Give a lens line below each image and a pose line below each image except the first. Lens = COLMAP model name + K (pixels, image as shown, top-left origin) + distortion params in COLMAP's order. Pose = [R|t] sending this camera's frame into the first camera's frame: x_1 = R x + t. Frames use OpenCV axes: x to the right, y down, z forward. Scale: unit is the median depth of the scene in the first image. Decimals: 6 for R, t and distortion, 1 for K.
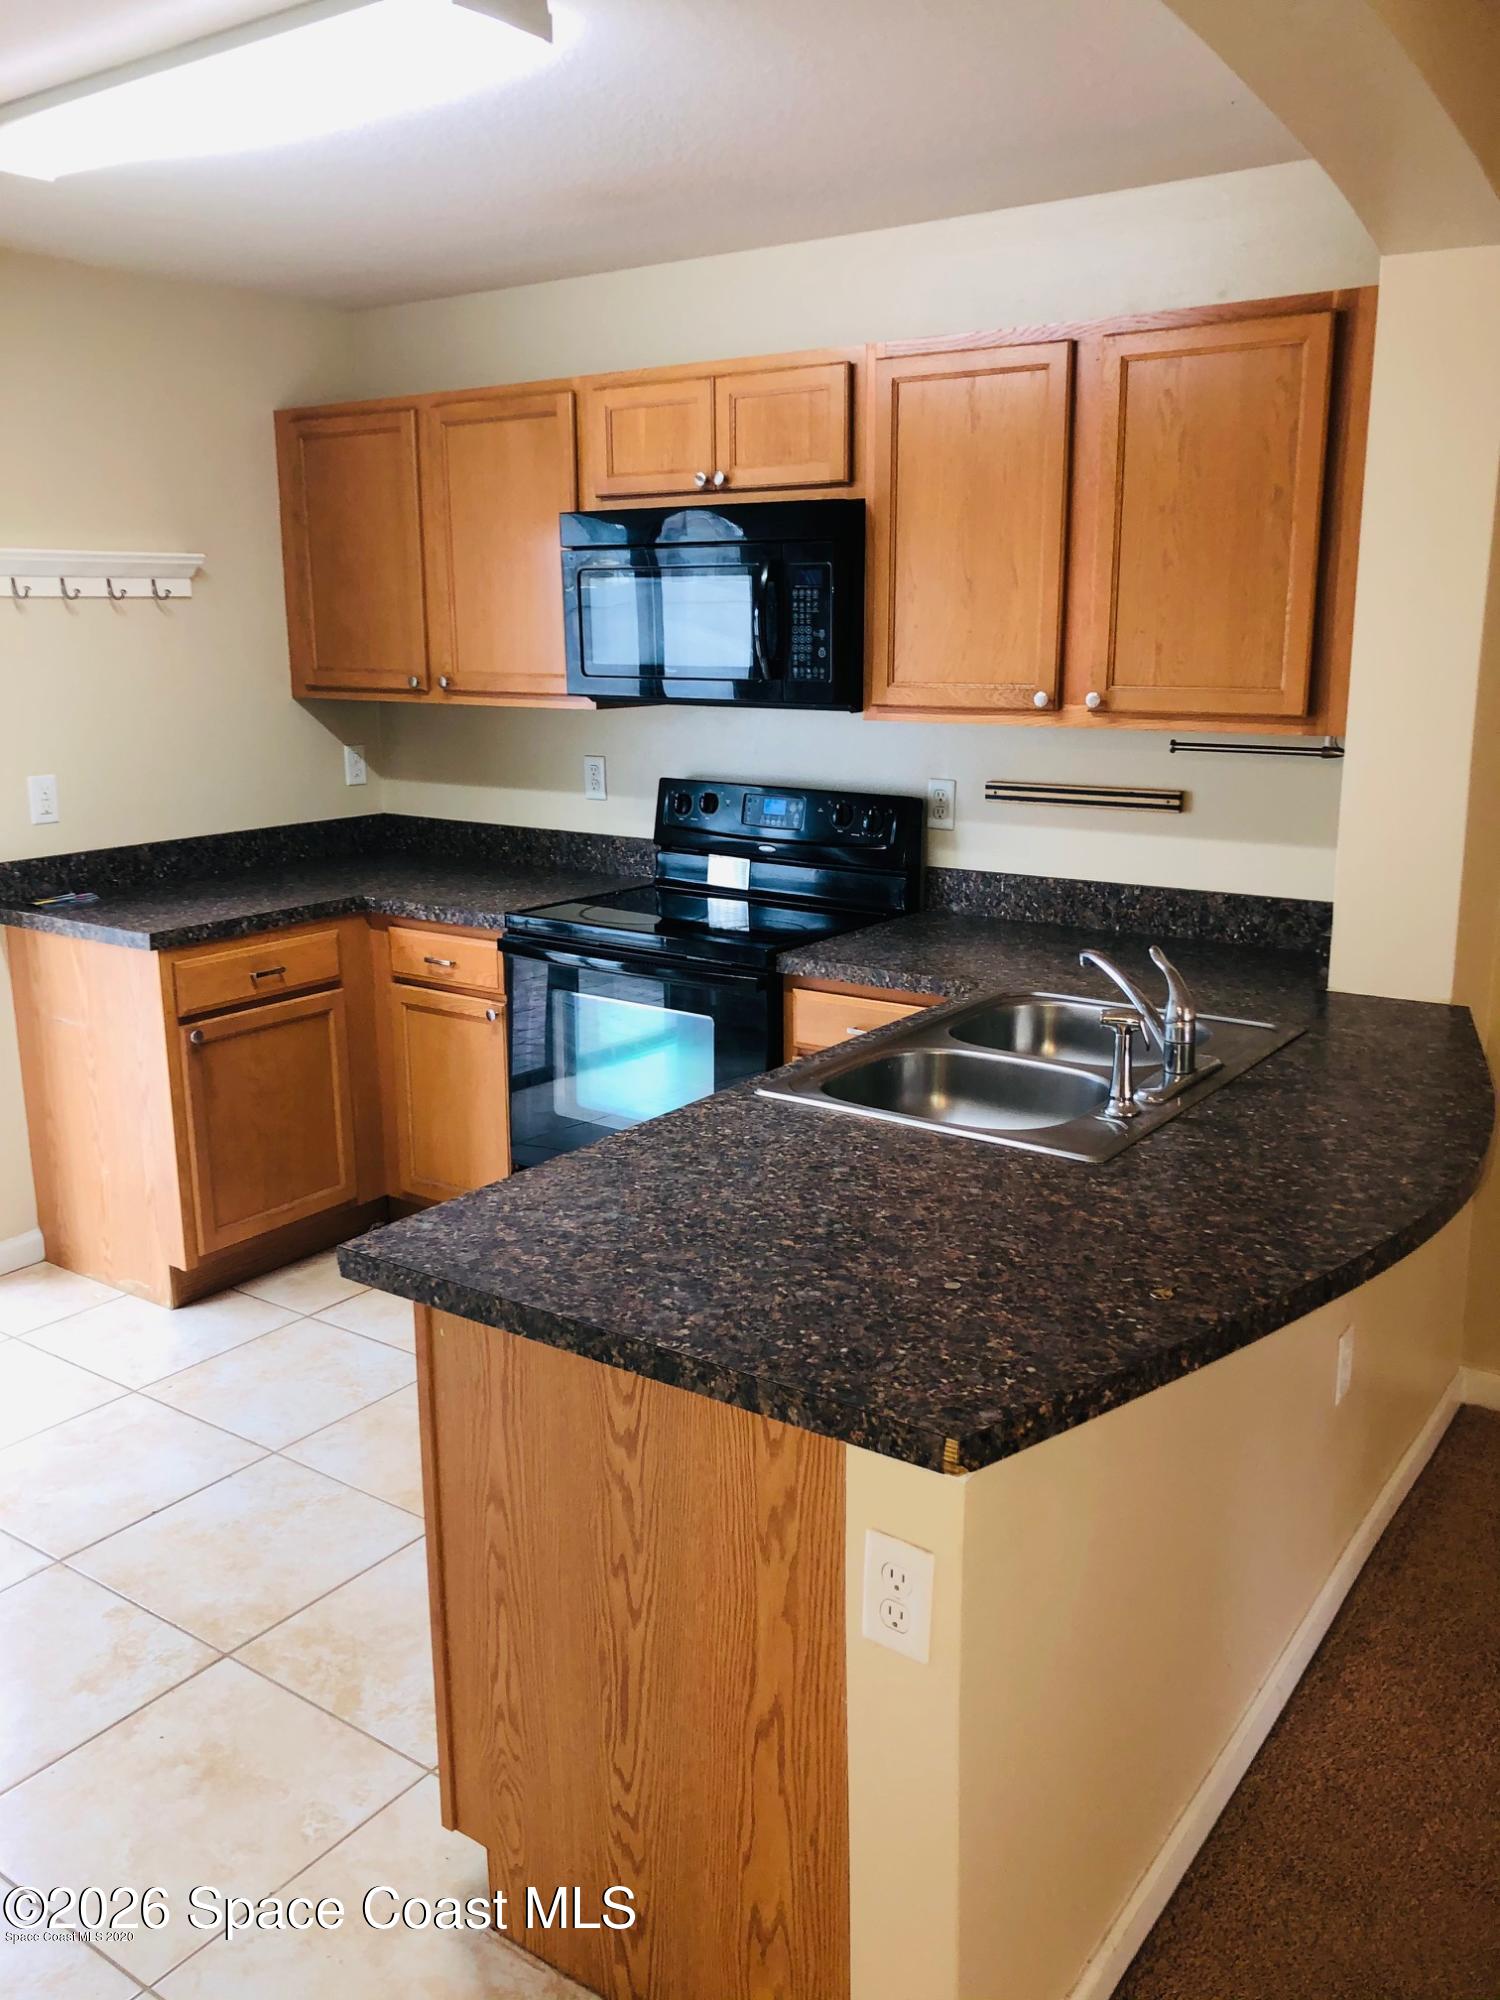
lens RADIAL K [[1636.1, 0, 750.0], [0, 1636.1, 1000.0], [0, 0, 1]] dist [0.042190, -0.040981]
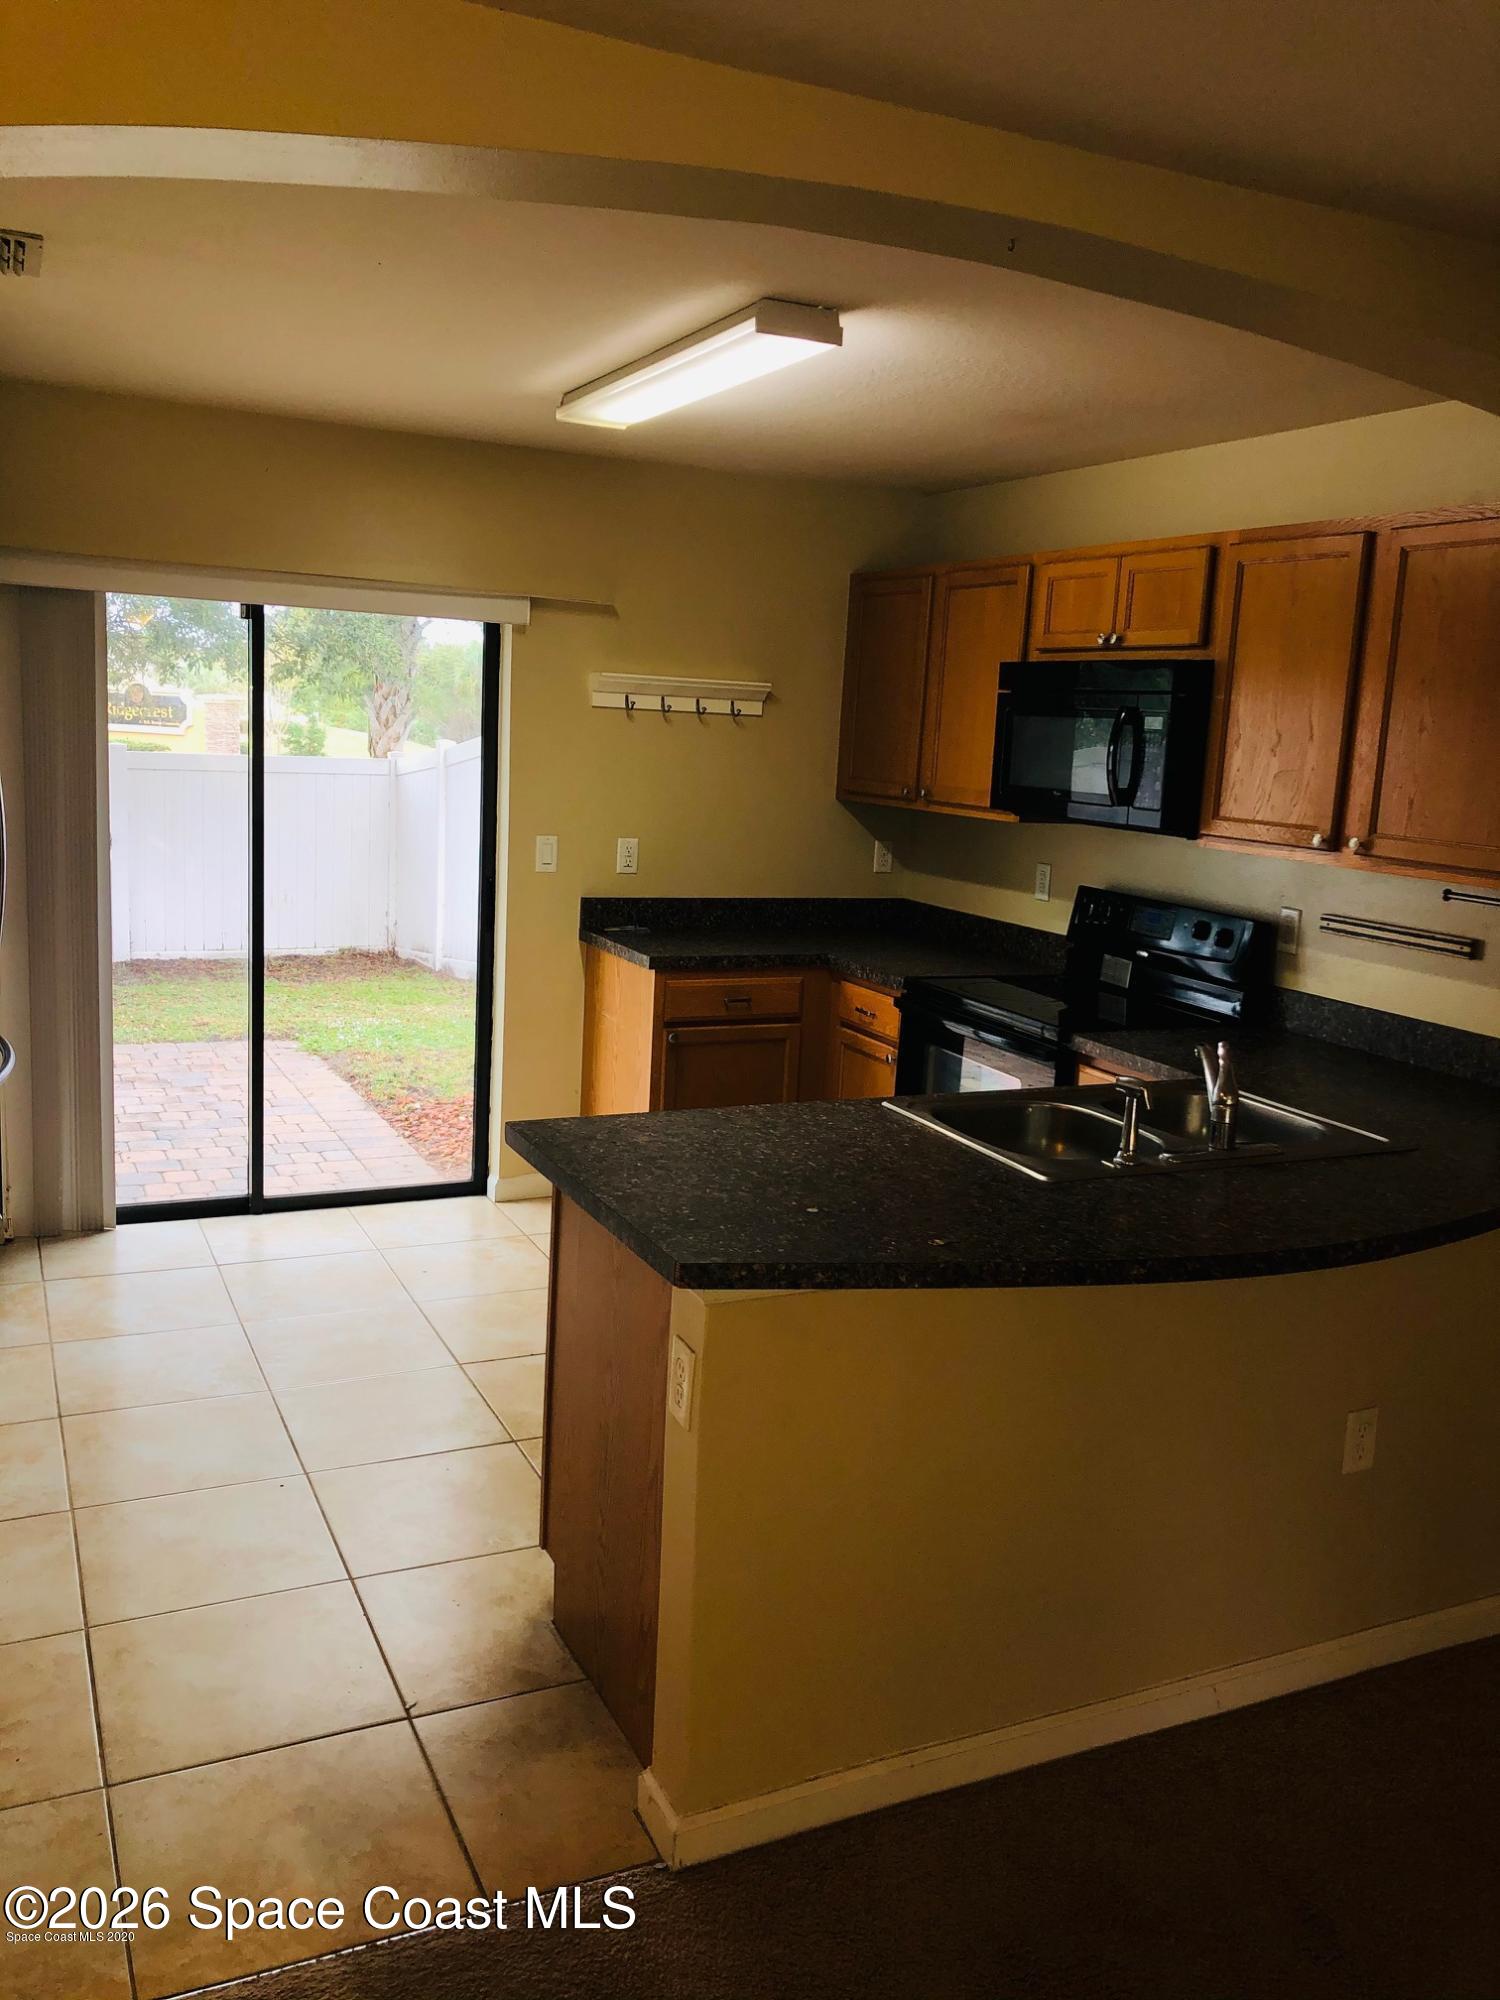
lens RADIAL K [[1620.0, 0, 750.0], [0, 1620.0, 1000.0], [0, 0, 1]] dist [0.177328, -0.416019]
pose [[0.873887, 0.134907, -0.467036, 0.338238], [-0.167512, 0.985450, -0.028784, 0.019722], [0.456357, 0.103388, 0.883770, -0.146167]]
